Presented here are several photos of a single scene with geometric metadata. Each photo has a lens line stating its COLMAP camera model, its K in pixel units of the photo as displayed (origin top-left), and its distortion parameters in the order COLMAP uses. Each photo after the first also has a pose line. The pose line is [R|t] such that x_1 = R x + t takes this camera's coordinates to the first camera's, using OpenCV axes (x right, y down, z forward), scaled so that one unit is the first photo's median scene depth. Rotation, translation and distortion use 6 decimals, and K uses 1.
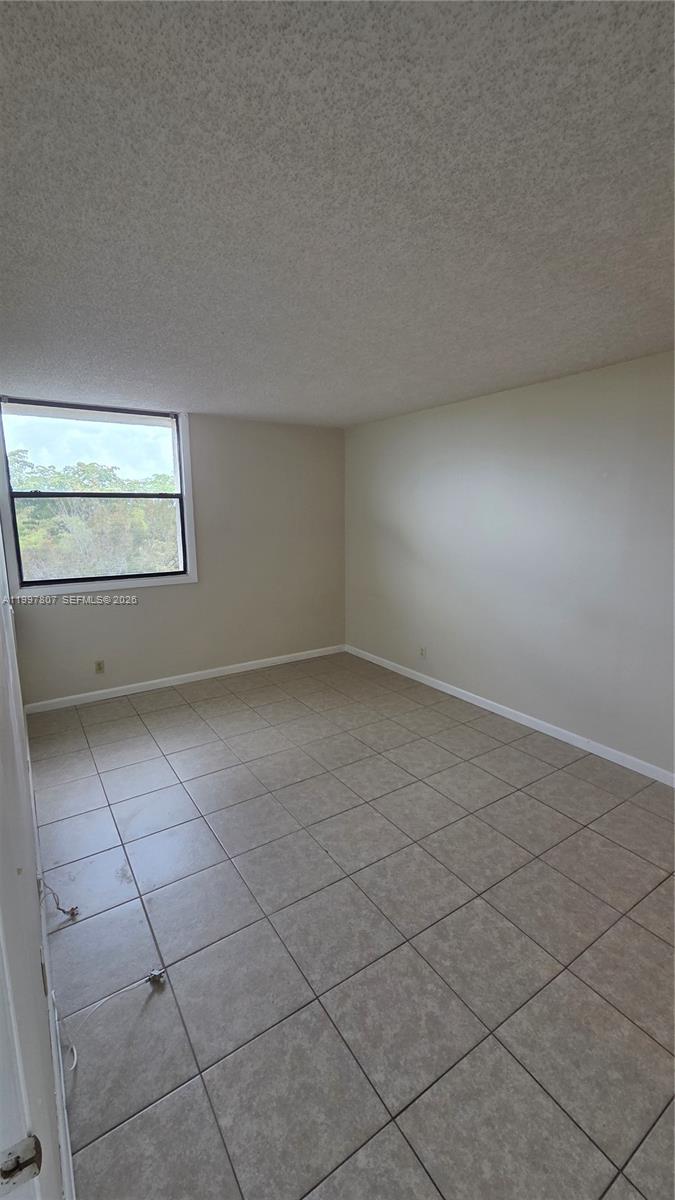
lens RADIAL K [[490.4, 0, 334.7], [0, 490.4, 598.7], [0, 0, 1]] dist [-0.003992, -0.000134]
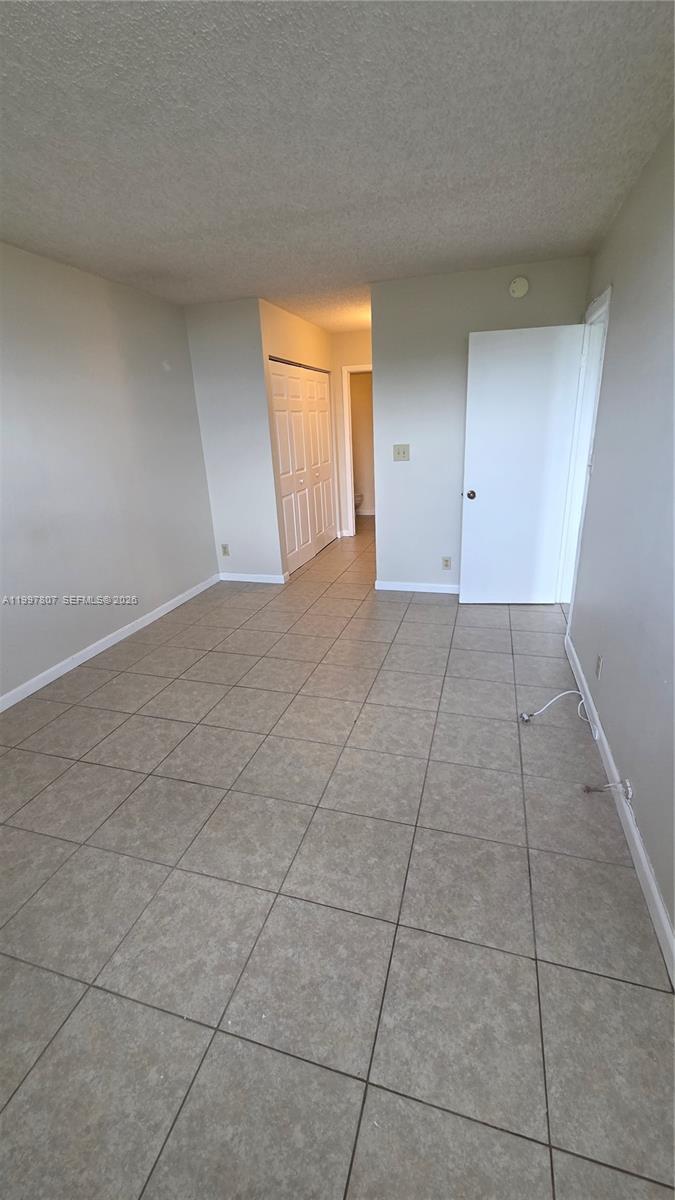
lens RADIAL K [[490.4, 0, 333.7], [0, 490.4, 597.6], [0, 0, 1]] dist [-0.003992, -0.000134]
pose [[-0.641068, -0.229479, 0.732374, -0.609284], [0.179937, 0.882717, 0.434090, -0.178697], [-0.746093, 0.410062, -0.524589, 1.259717]]
